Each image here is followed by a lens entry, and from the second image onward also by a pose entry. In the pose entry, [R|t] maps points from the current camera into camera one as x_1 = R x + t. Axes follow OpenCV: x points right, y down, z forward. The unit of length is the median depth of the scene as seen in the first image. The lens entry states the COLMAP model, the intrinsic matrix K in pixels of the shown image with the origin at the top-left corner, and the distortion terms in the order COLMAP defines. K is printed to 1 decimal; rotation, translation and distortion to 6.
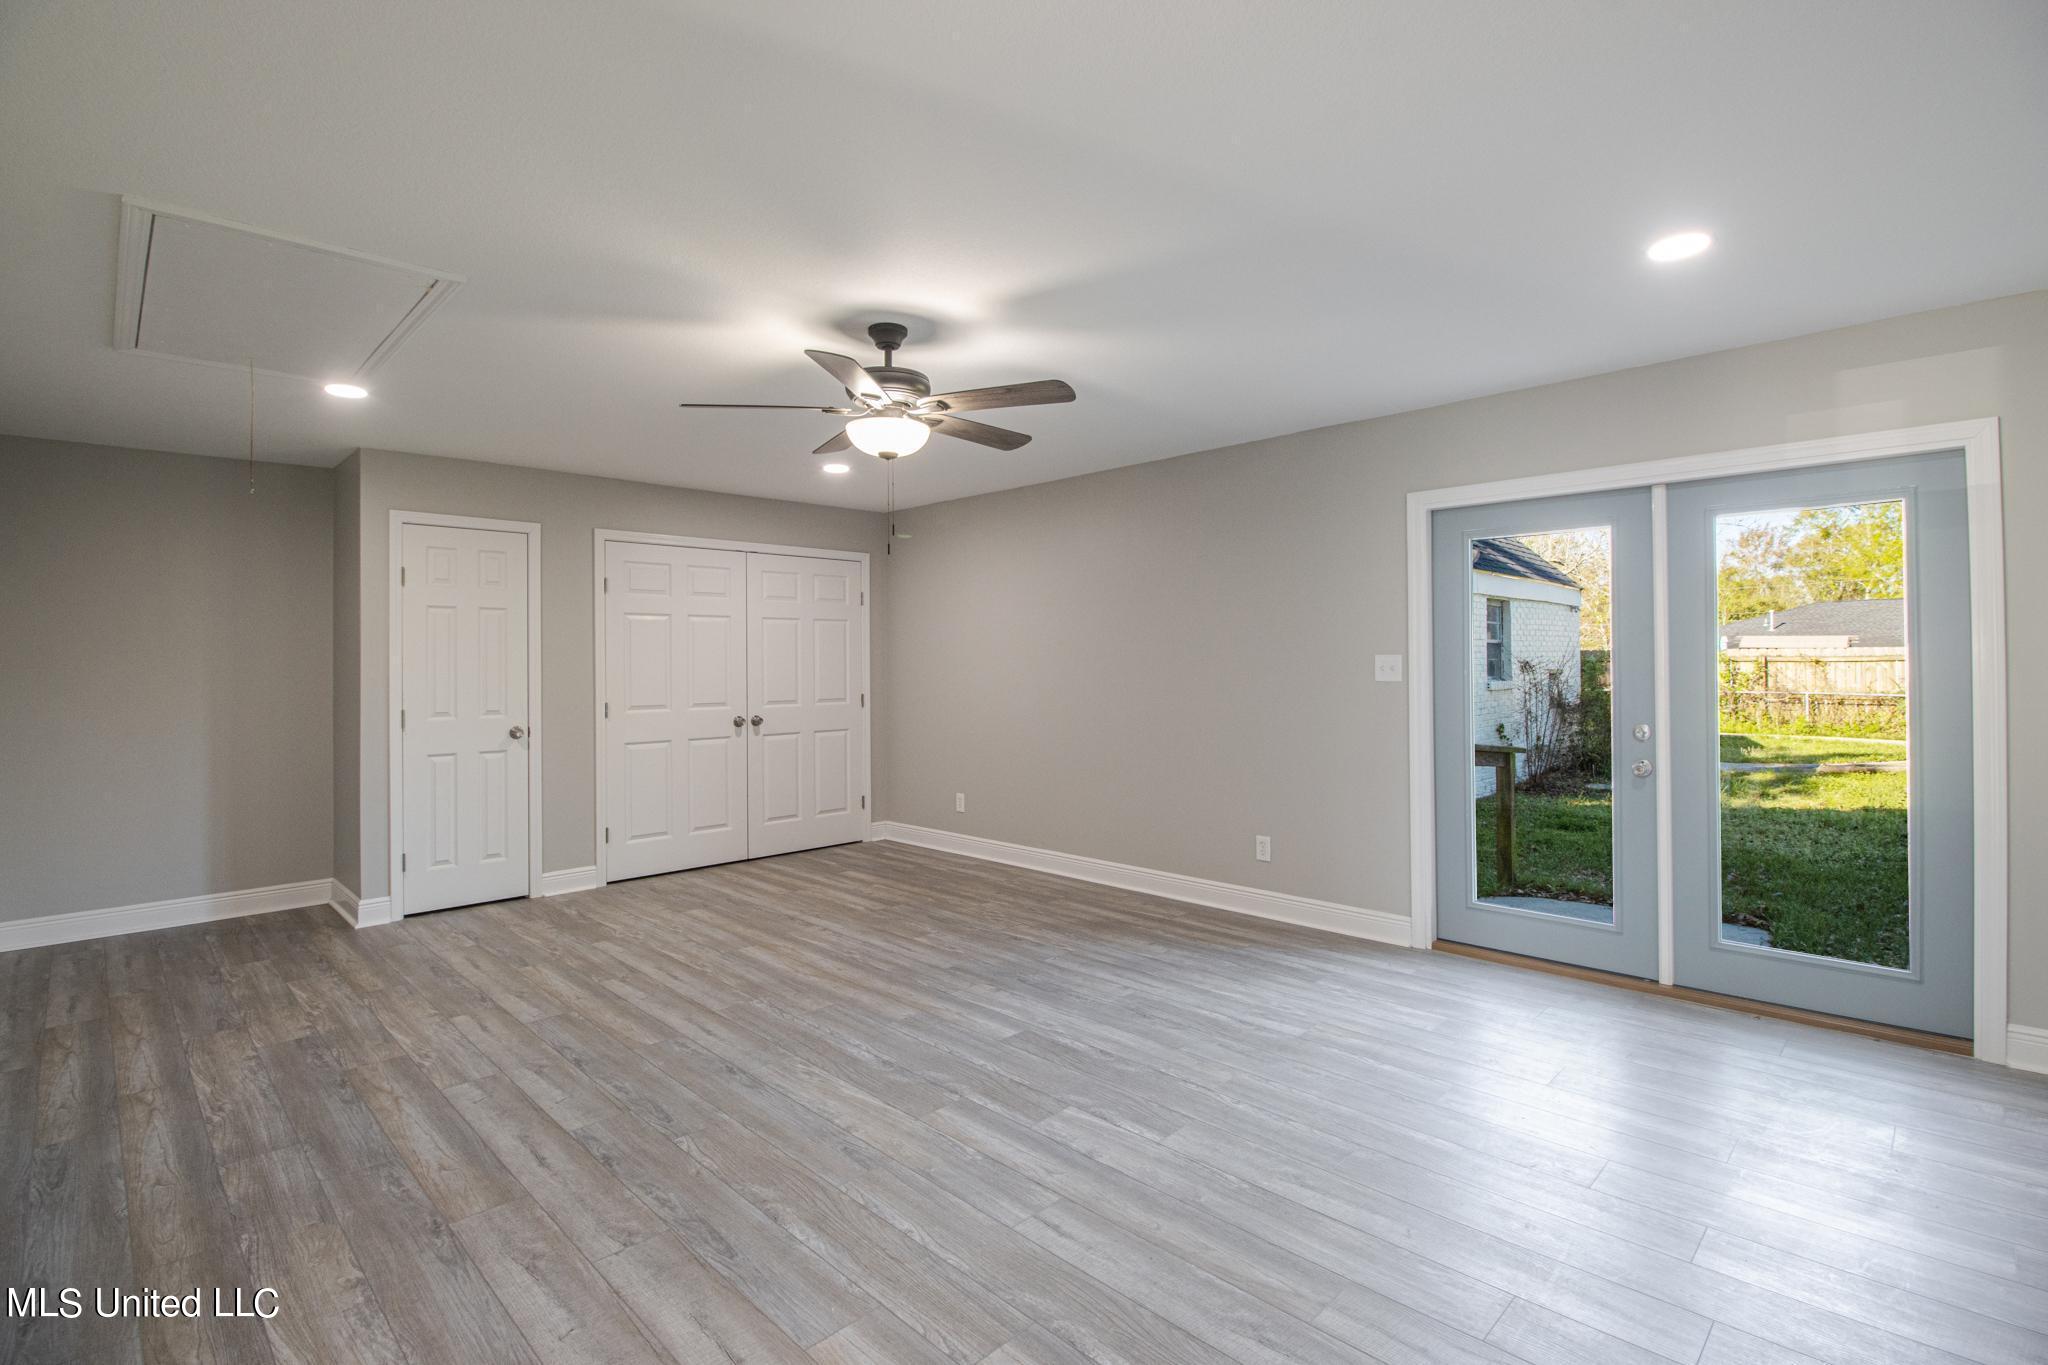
lens RADIAL K [[975.6, 0, 1029.4], [0, 975.6, 662.2], [0, 0, 1]] dist [-0.002790, -0.000864]
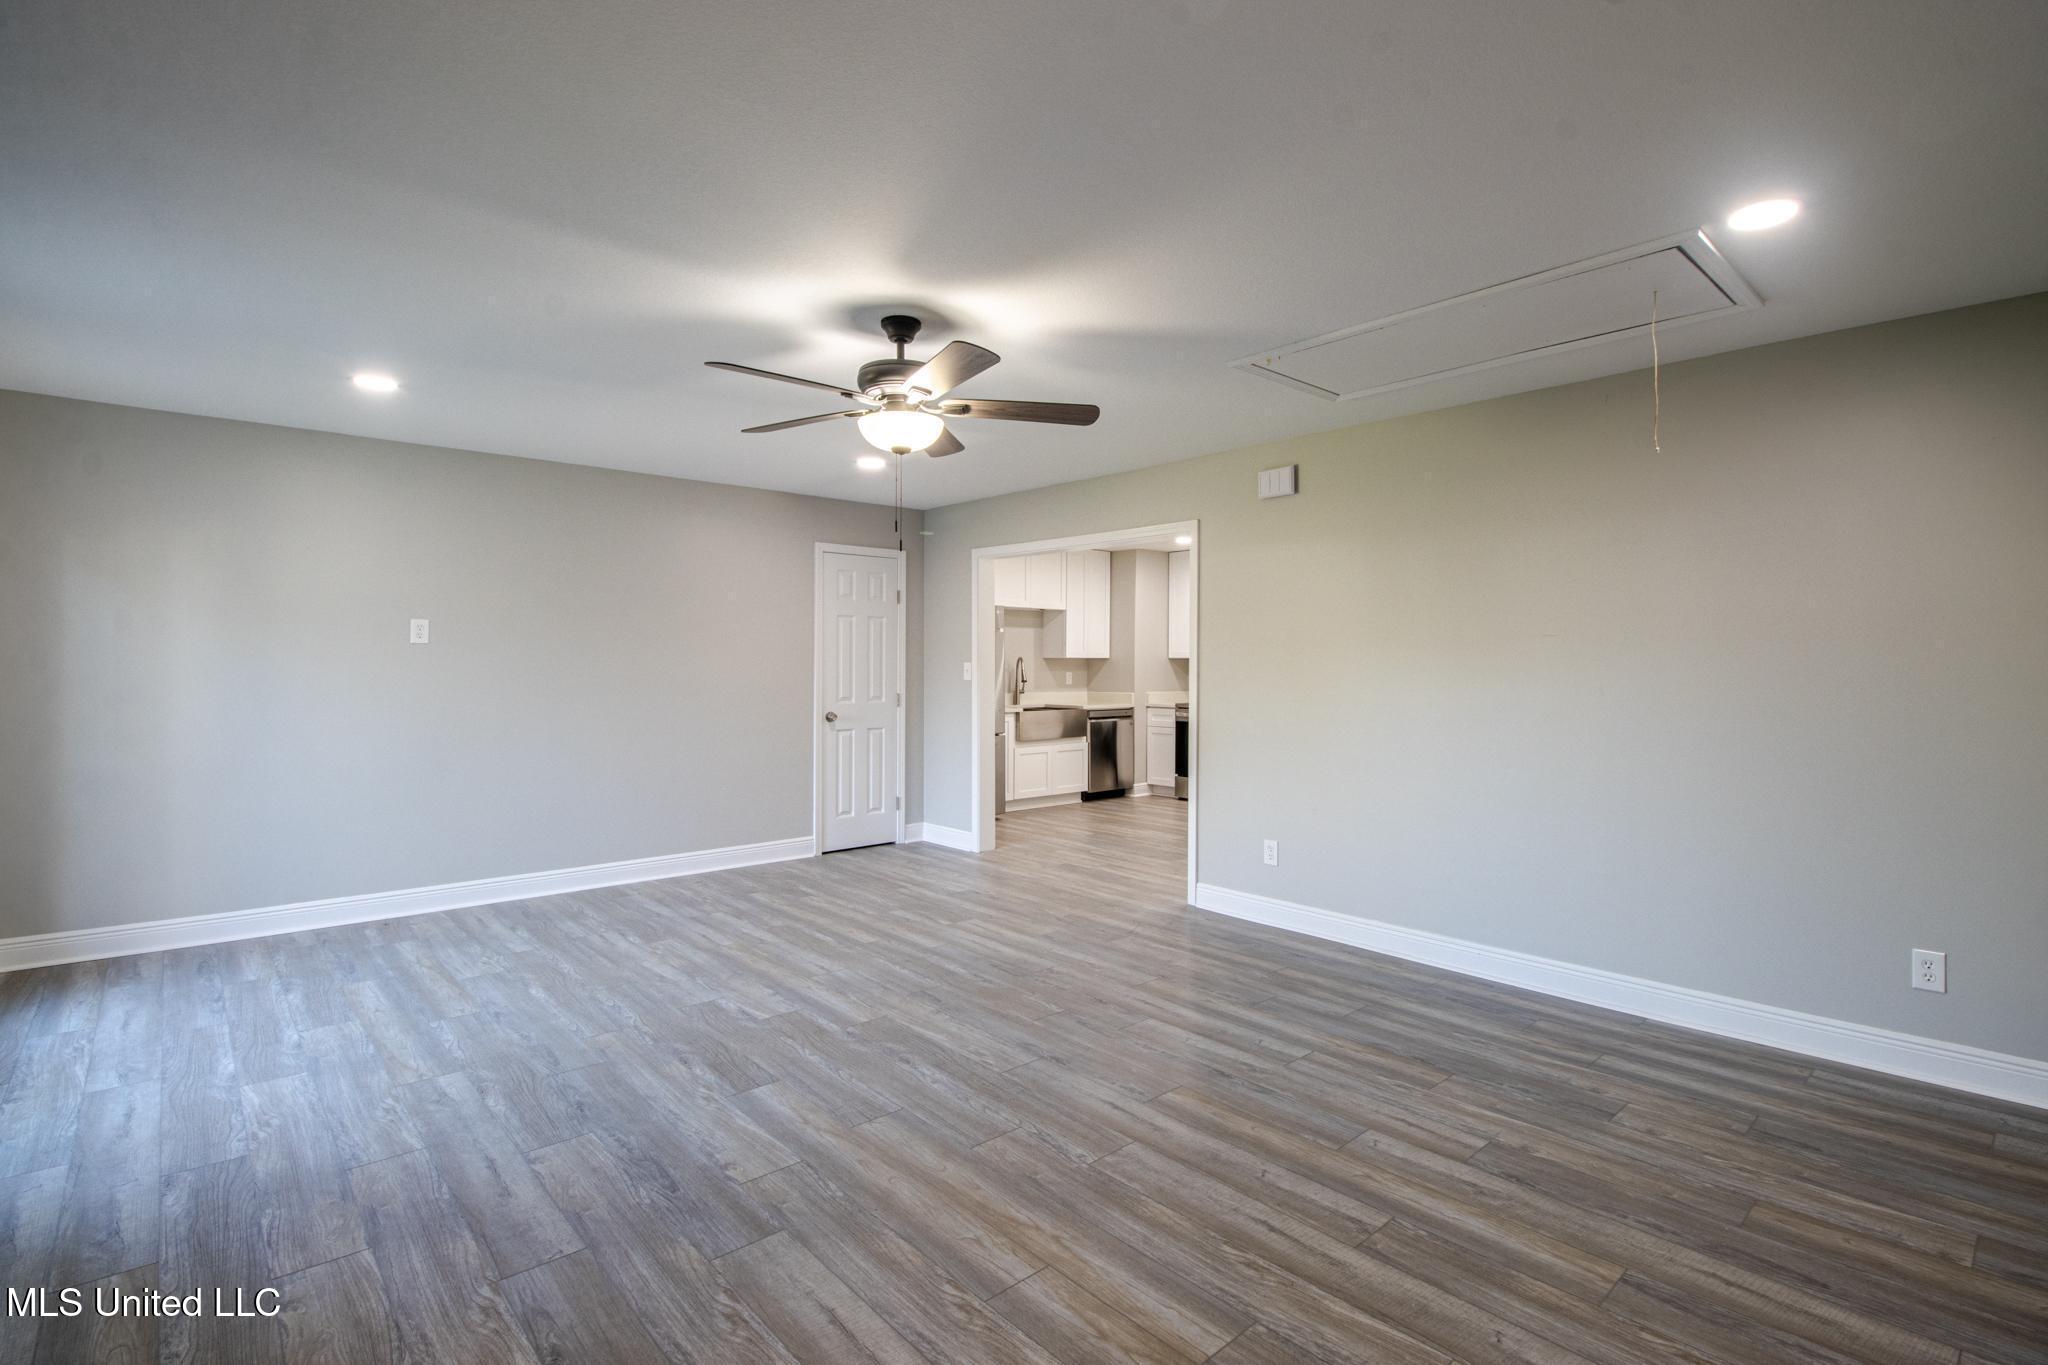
lens RADIAL K [[975.6, 0, 1029.4], [0, 975.6, 662.2], [0, 0, 1]] dist [-0.002790, -0.000864]
pose [[-0.998580, 0.006708, 0.052850, -0.317631], [0.006697, 0.999978, -0.000381, 0.002060], [-0.052851, -0.000027, -0.998602, 1.922329]]
